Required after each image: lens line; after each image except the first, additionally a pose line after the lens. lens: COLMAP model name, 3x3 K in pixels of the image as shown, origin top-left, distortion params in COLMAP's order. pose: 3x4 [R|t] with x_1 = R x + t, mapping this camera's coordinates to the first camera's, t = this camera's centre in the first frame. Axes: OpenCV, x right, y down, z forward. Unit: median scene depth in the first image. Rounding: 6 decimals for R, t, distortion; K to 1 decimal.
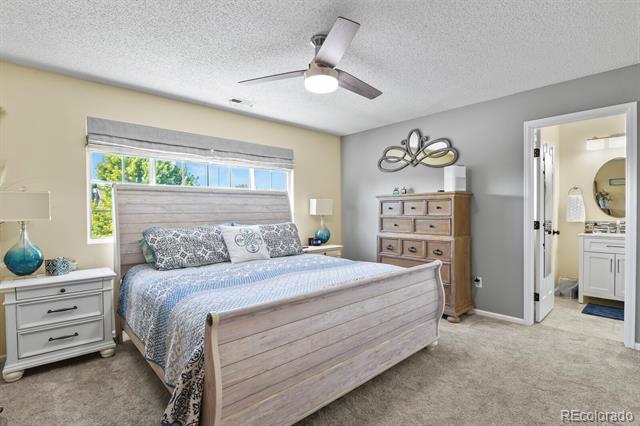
lens RADIAL K [[317.7, 0, 320.0], [0, 317.7, 213.0], [0, 0, 1]] dist [-0.002342, -0.000427]
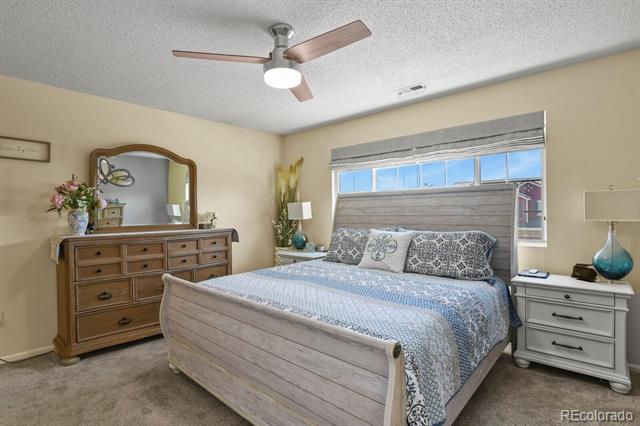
lens RADIAL K [[323.2, 0, 320.0], [0, 323.2, 202.5], [0, 0, 1]] dist [0.143030, -0.083493]
pose [[0.118469, -0.032619, -0.992422, 0.573795], [-0.003008, 0.999444, -0.033208, -0.006378], [0.992953, 0.006919, 0.118305, 0.602062]]
